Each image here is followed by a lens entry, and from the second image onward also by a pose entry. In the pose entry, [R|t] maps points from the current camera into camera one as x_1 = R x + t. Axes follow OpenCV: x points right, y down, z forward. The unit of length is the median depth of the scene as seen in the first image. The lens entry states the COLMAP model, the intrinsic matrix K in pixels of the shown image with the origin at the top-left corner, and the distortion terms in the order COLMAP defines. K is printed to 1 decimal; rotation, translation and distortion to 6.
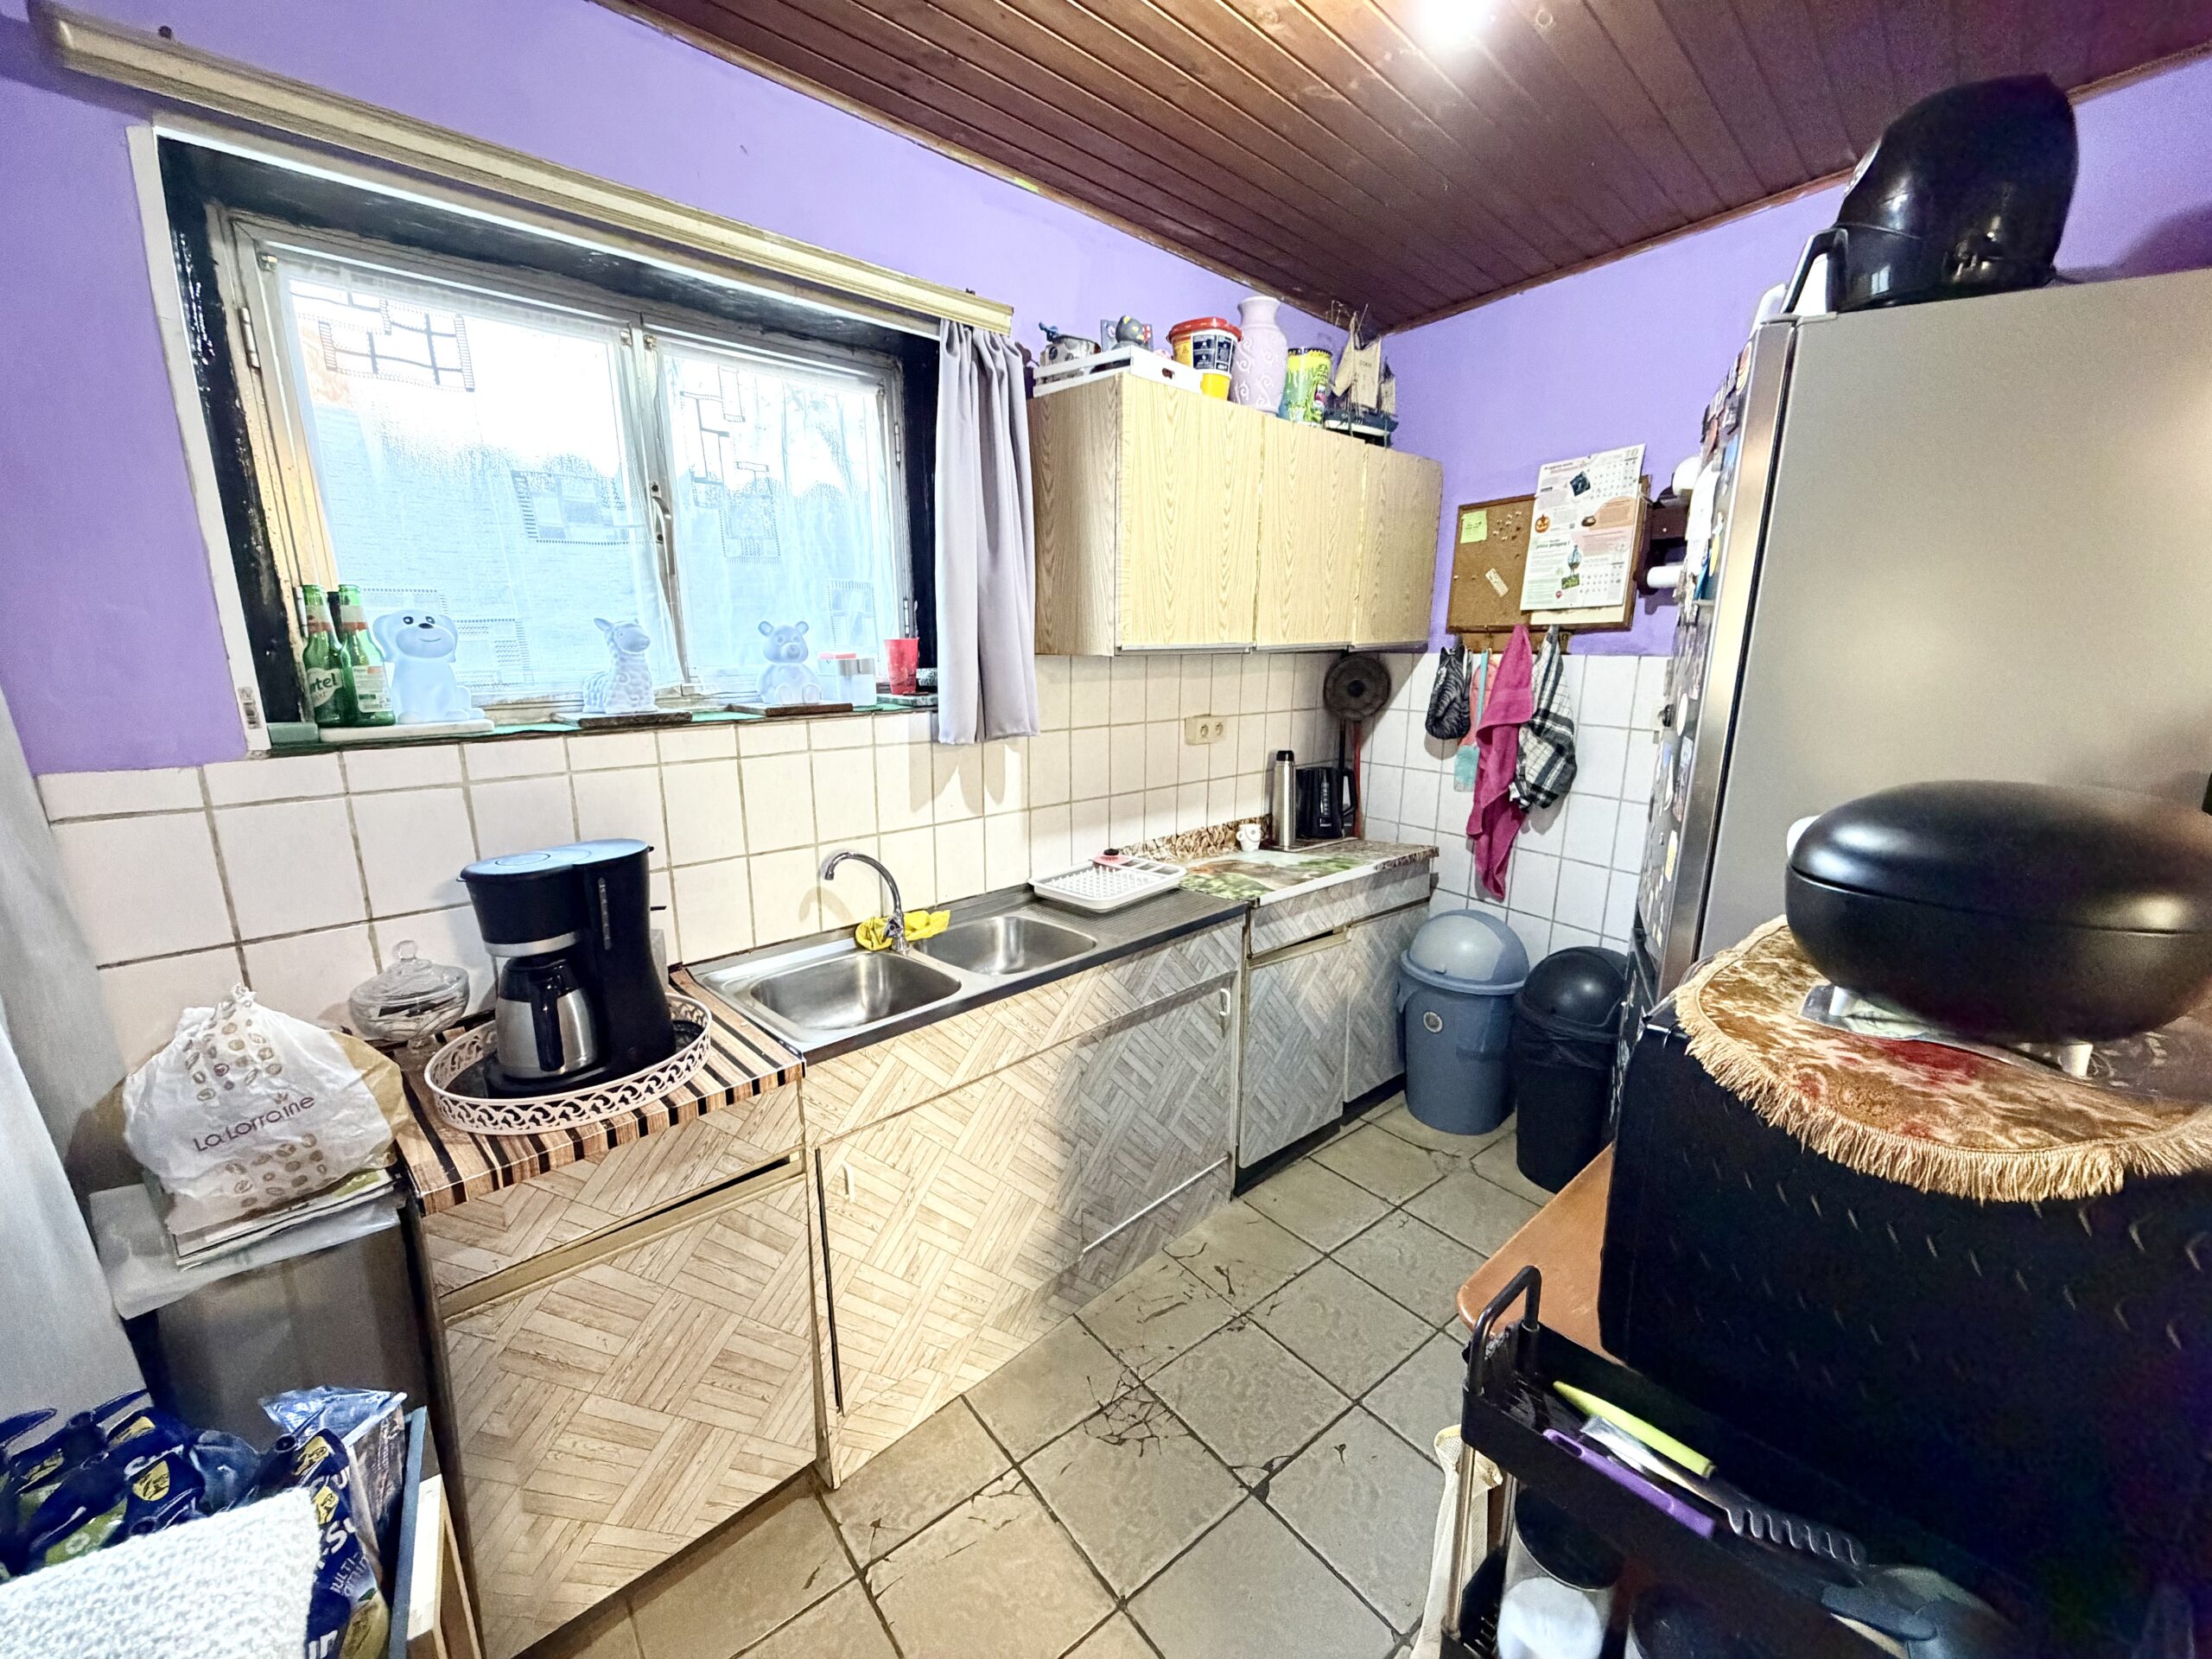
lens RADIAL K [[885.0, 0, 1101.8], [0, 885.0, 831.6], [0, 0, 1]] dist [0.002056, -0.000304]
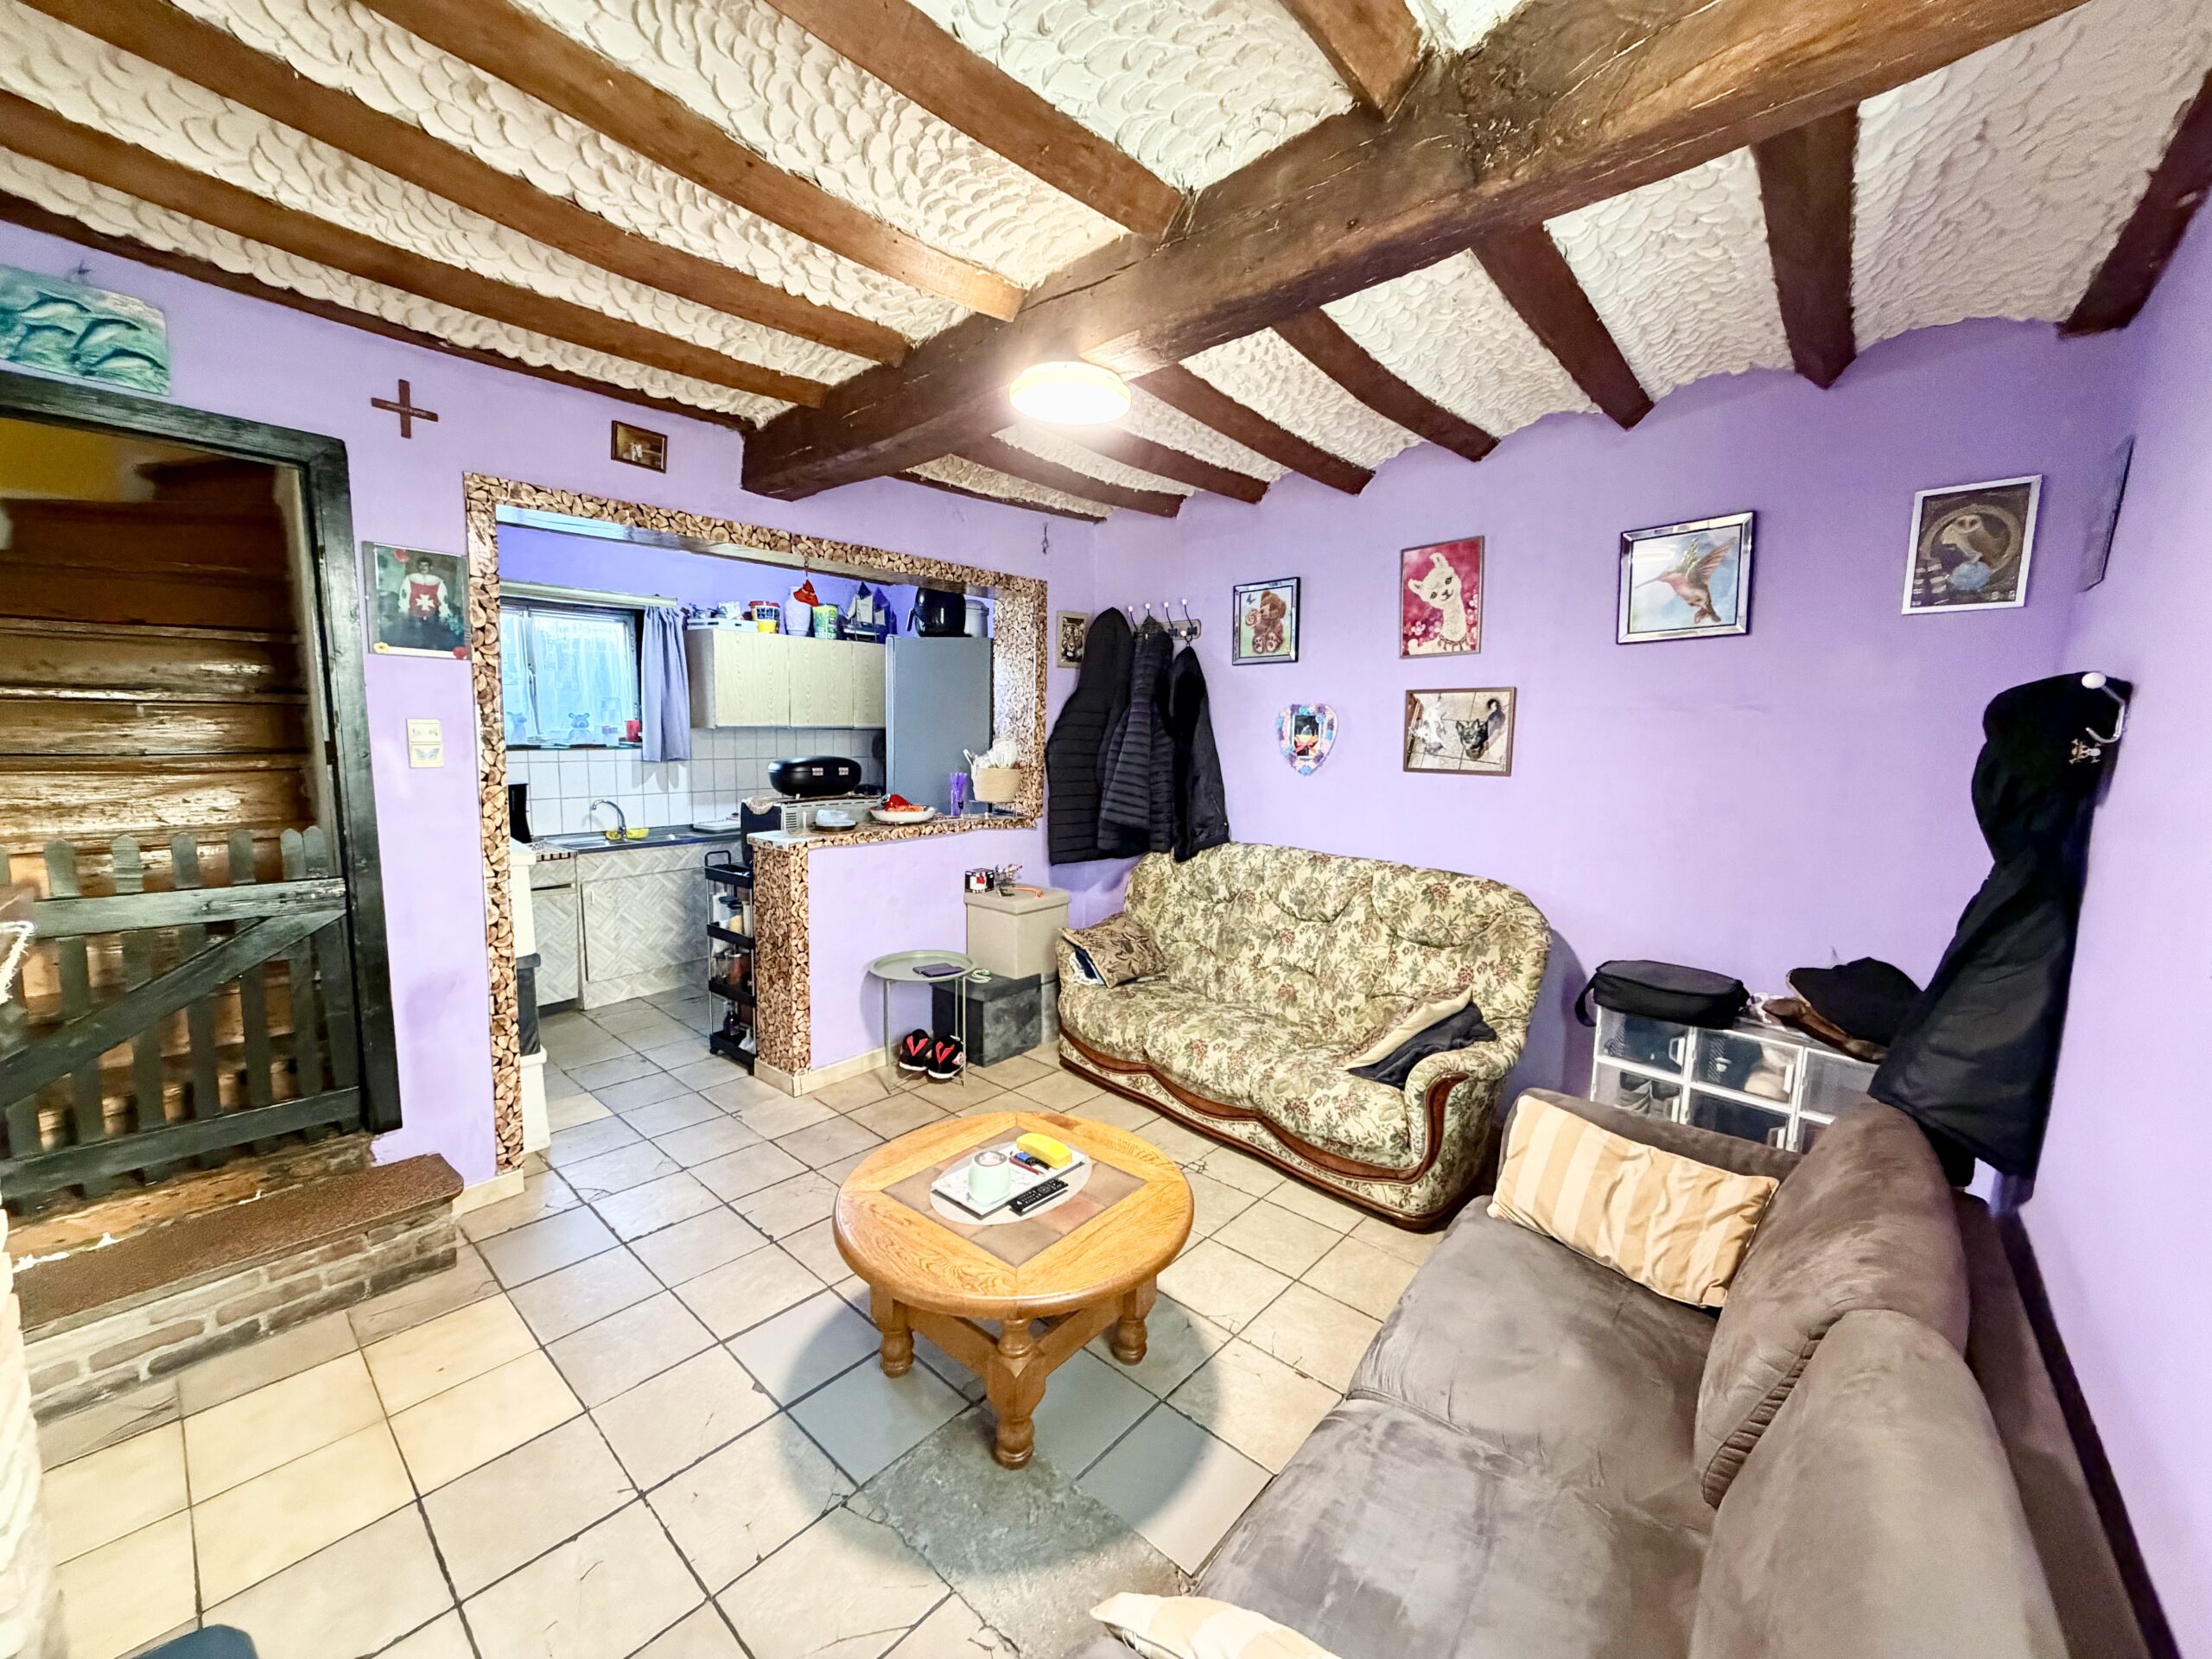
lens RADIAL K [[885.0, 0, 1101.8], [0, 885.0, 831.6], [0, 0, 1]] dist [0.002056, -0.000304]
pose [[0.987591, -0.001351, 0.157042, 0.738945], [0.015666, 0.995823, -0.089954, 0.364393], [-0.156264, 0.091298, 0.983487, -1.748460]]
